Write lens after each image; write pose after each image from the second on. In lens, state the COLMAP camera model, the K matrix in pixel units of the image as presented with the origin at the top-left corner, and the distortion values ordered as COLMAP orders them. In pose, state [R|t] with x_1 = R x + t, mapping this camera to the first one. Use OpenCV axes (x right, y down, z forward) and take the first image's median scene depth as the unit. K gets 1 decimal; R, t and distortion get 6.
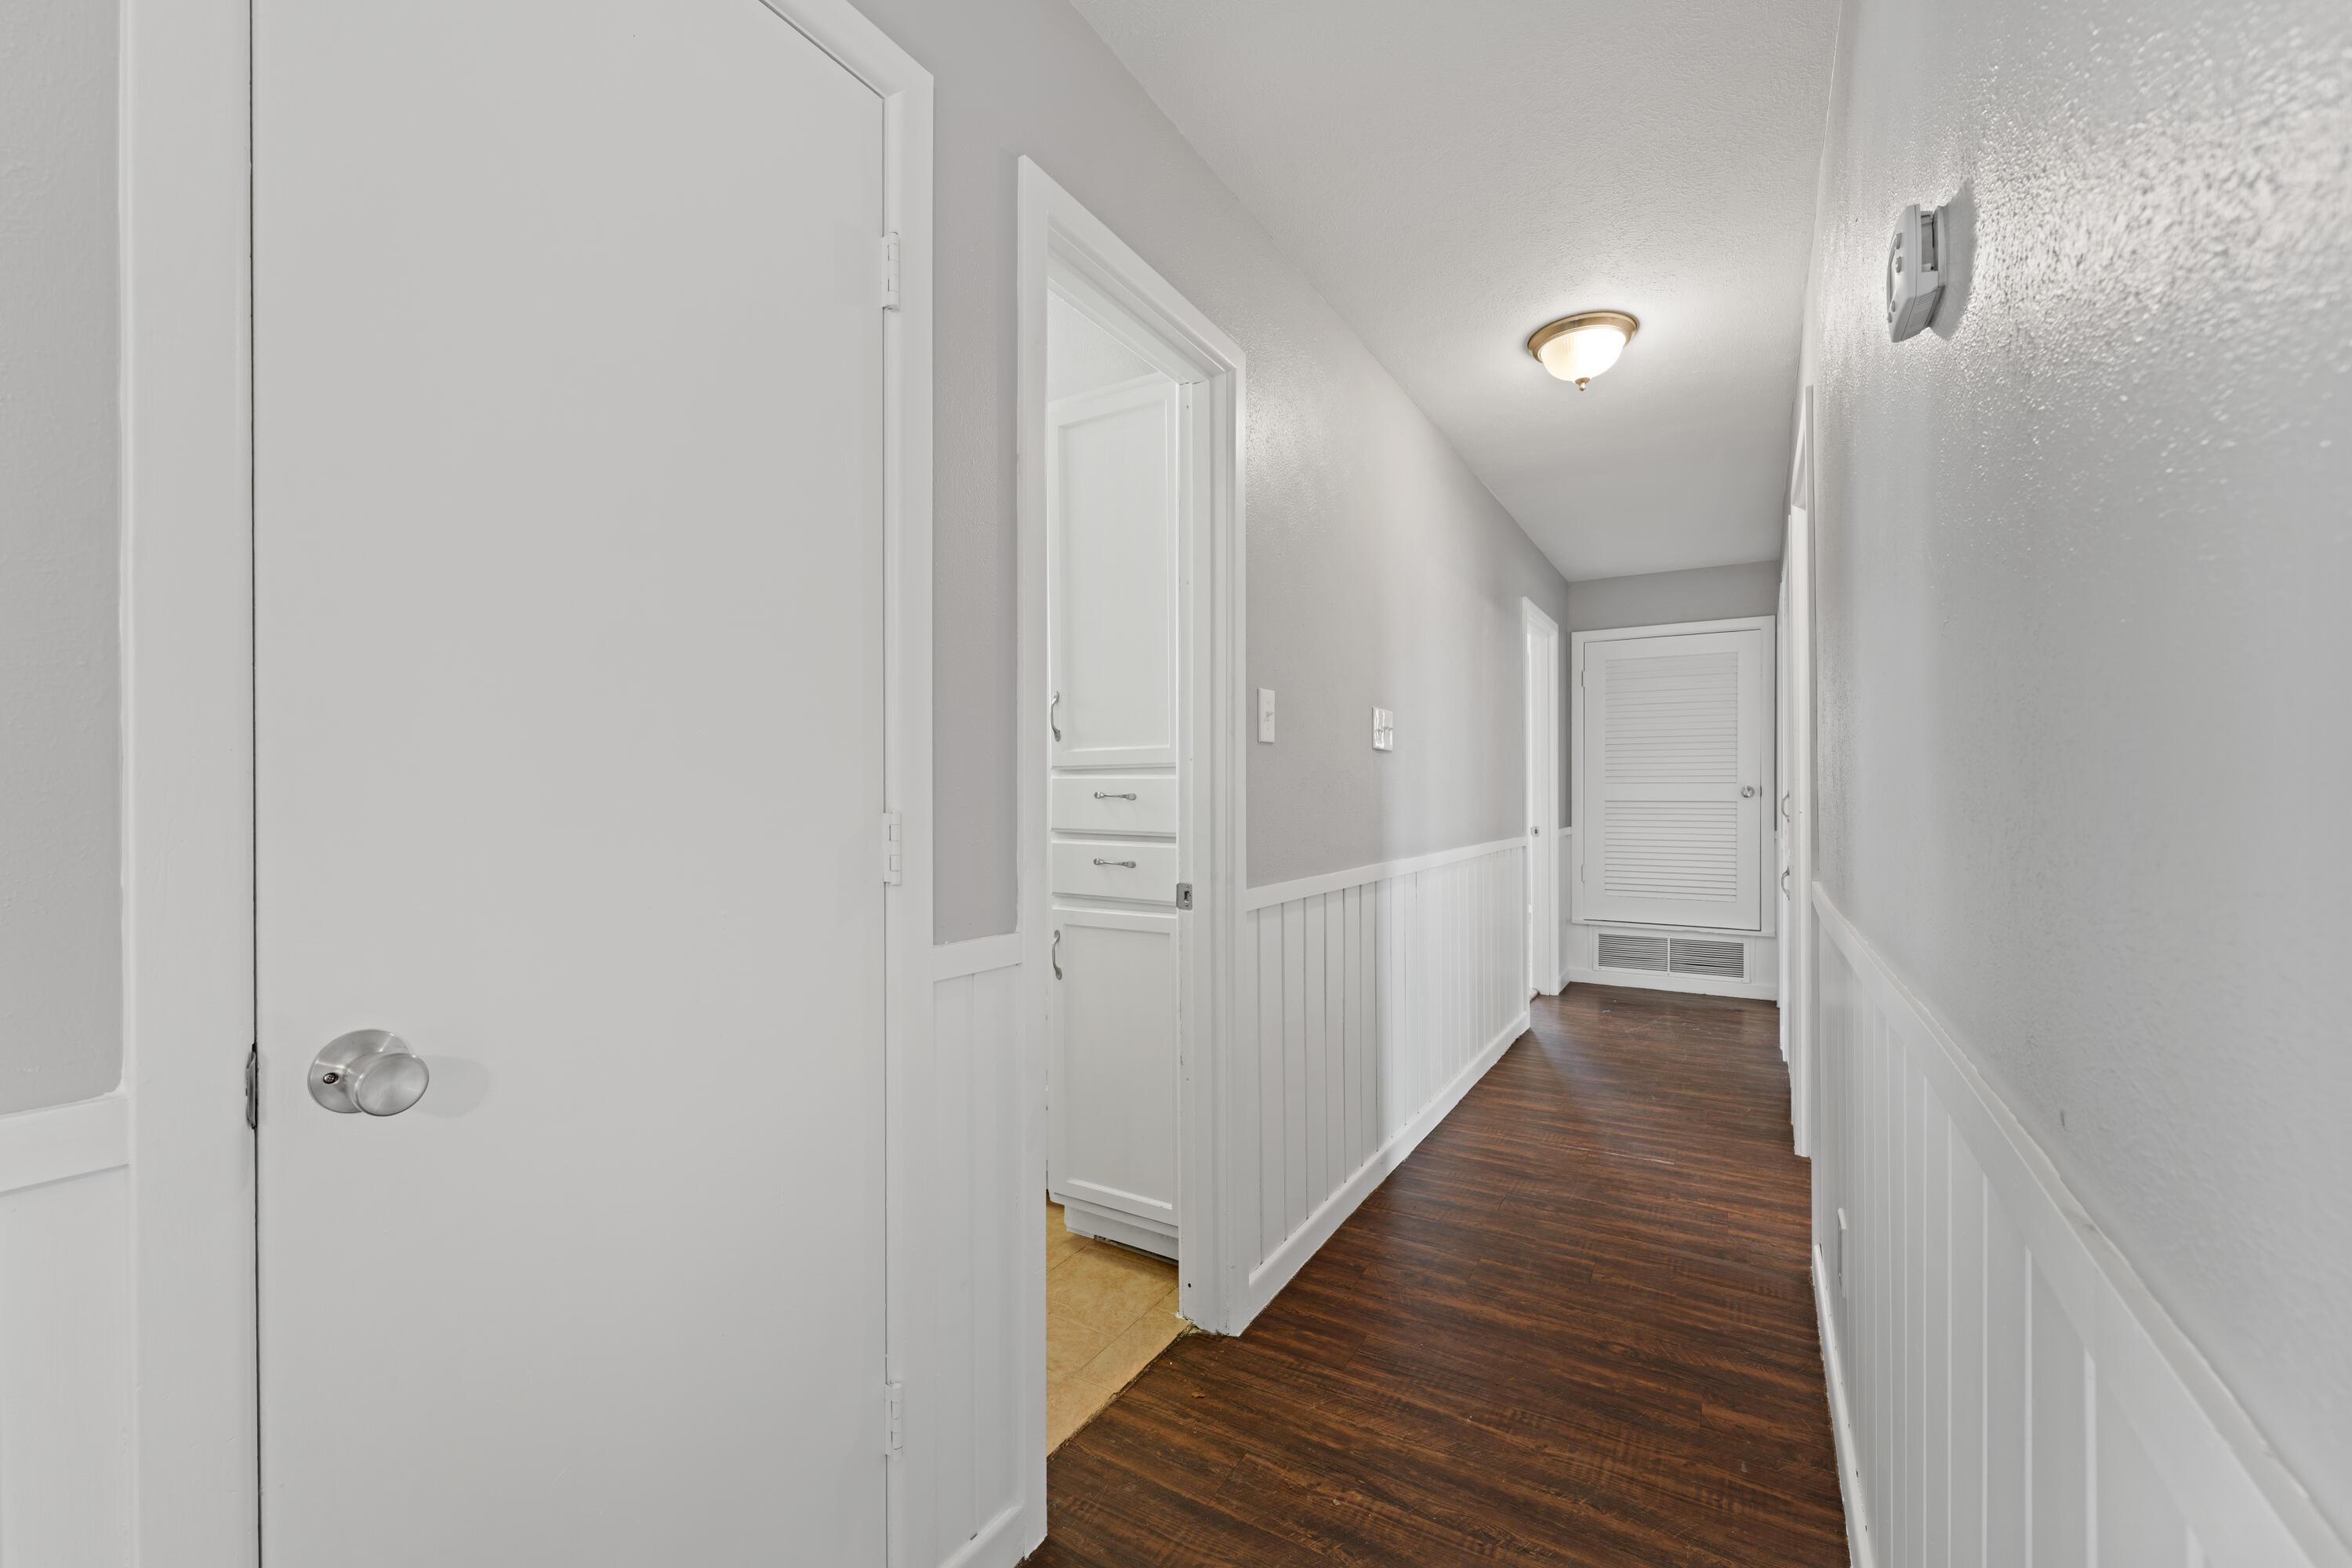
lens RADIAL K [[961.5, 0, 1181.7], [0, 961.5, 791.6], [0, 0, 1]] dist [-0.009025, -0.000012]
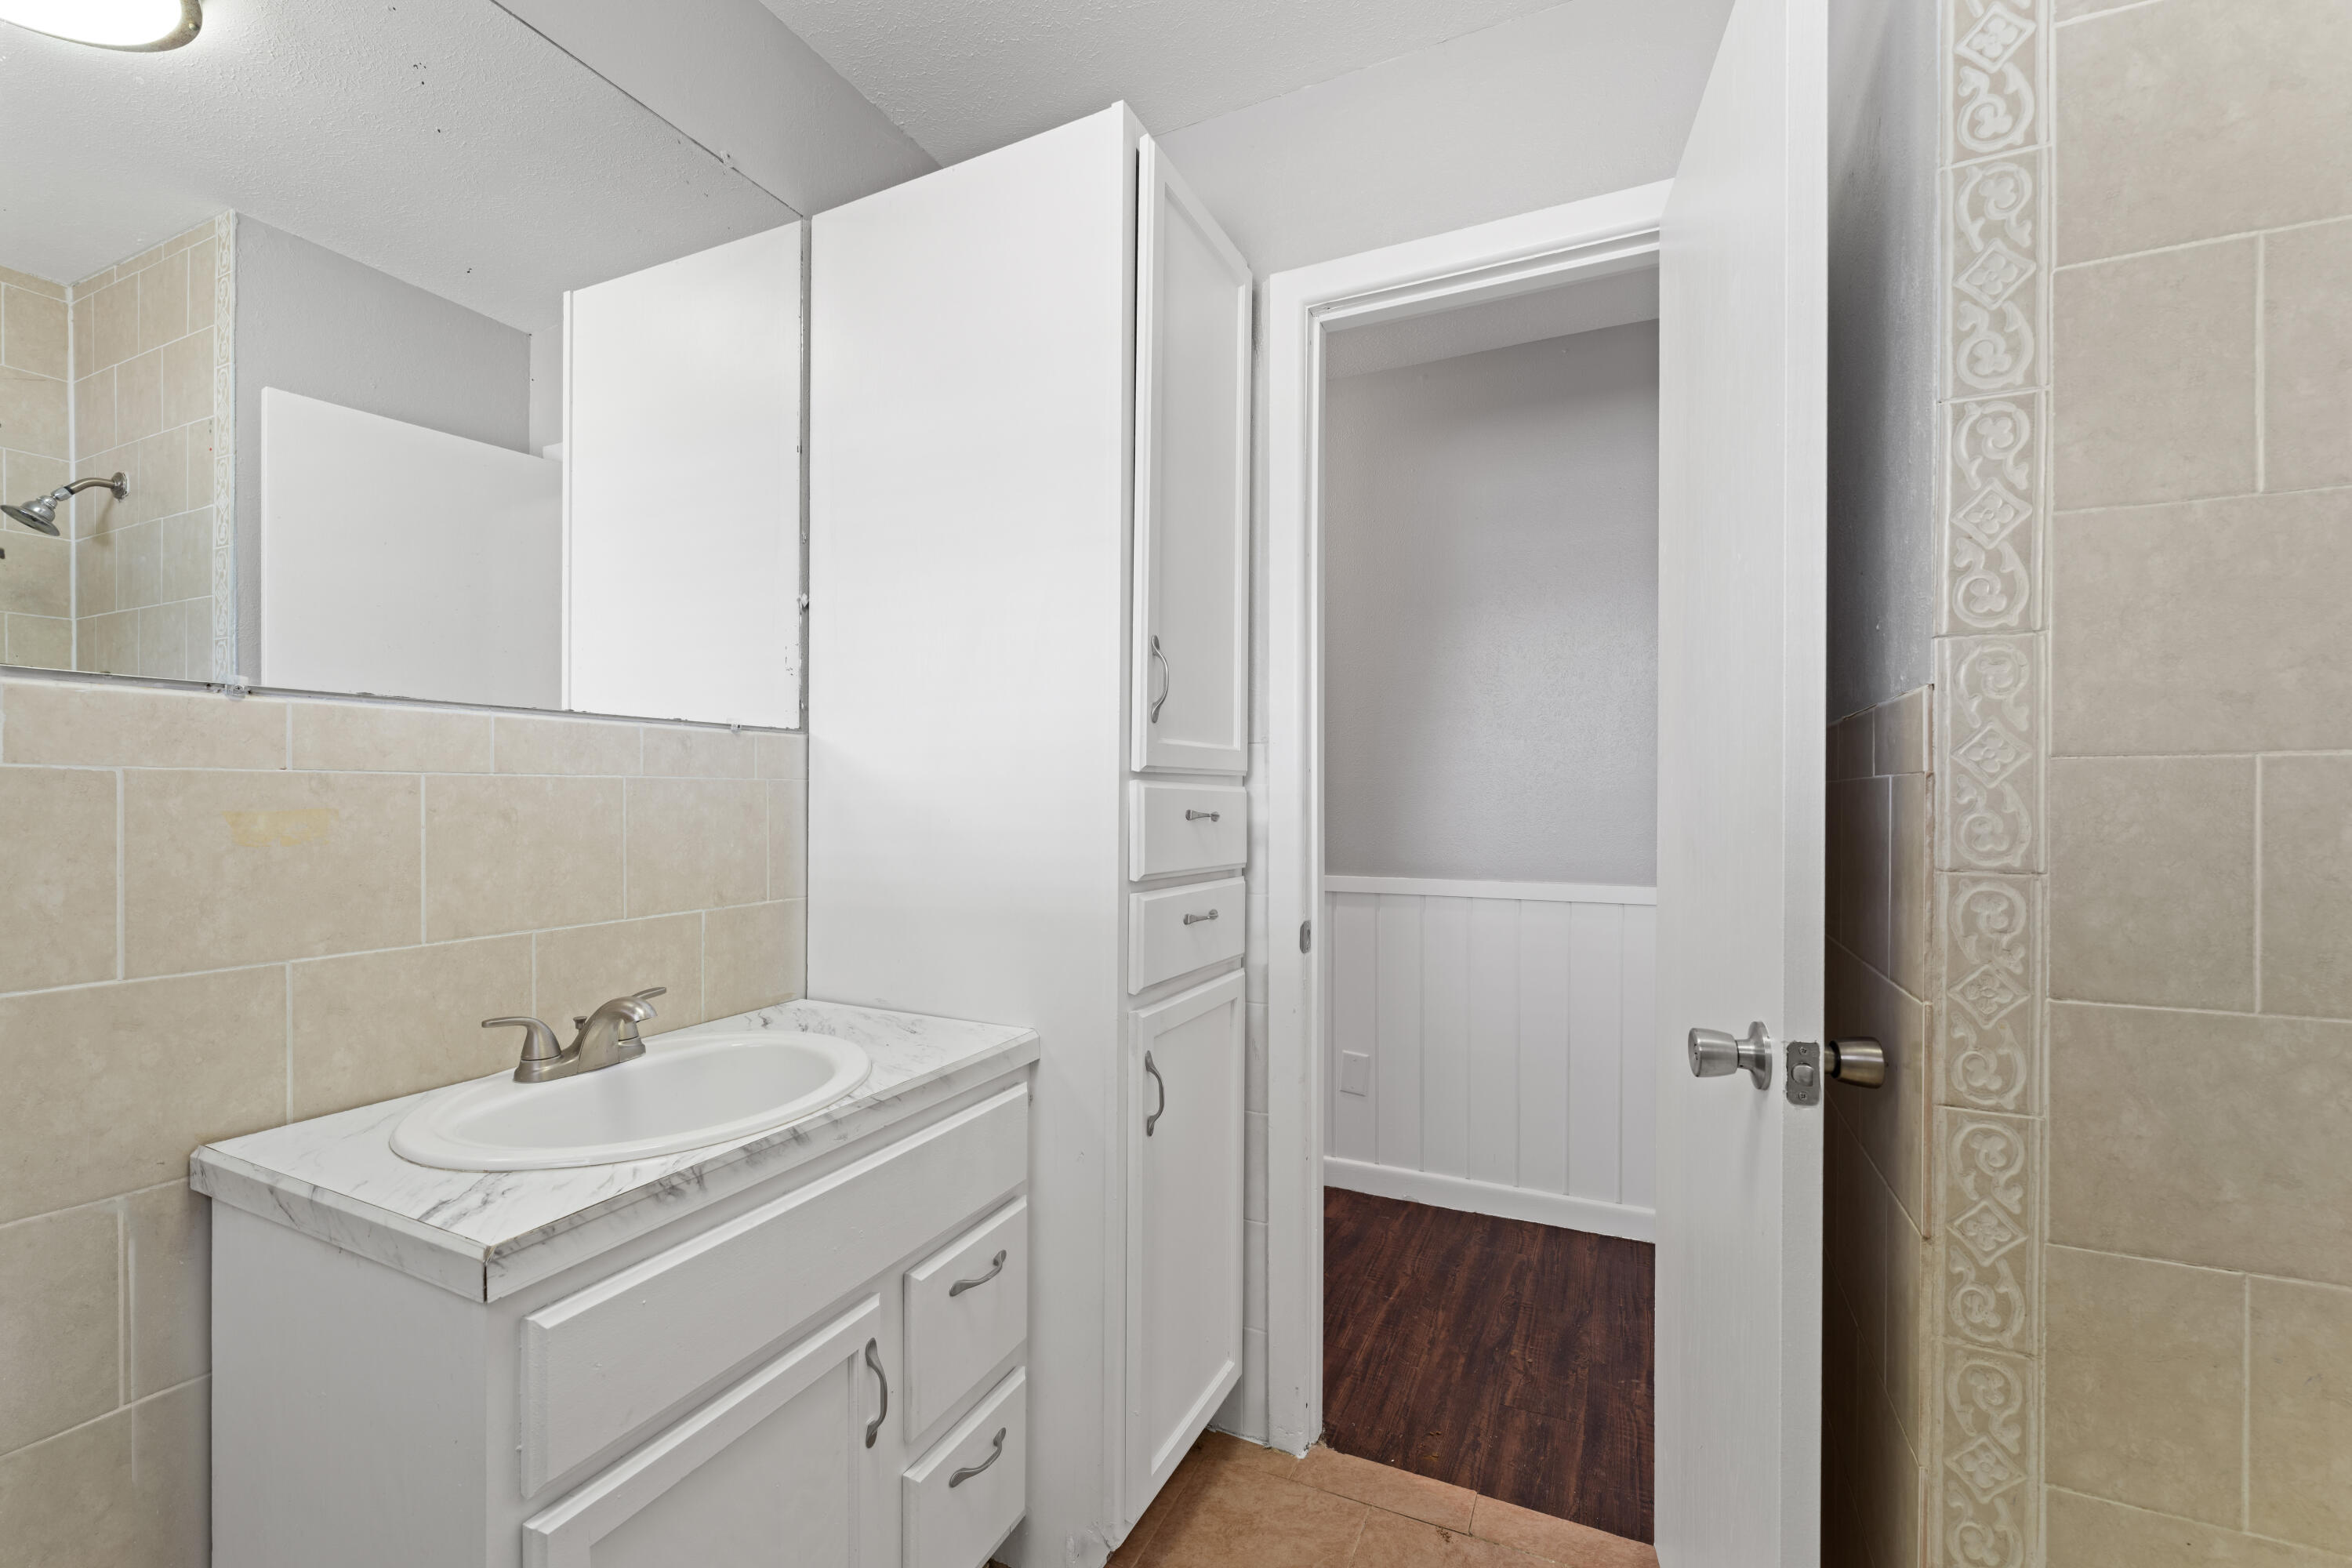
lens RADIAL K [[961.5, 0, 1180.9], [0, 961.5, 797.3], [0, 0, 1]] dist [-0.009025, -0.000012]
pose [[-0.092868, -0.000851, 0.995678, -0.922600], [-0.005936, 0.999982, 0.000301, -0.008933], [-0.995661, -0.005883, -0.092872, 1.366447]]
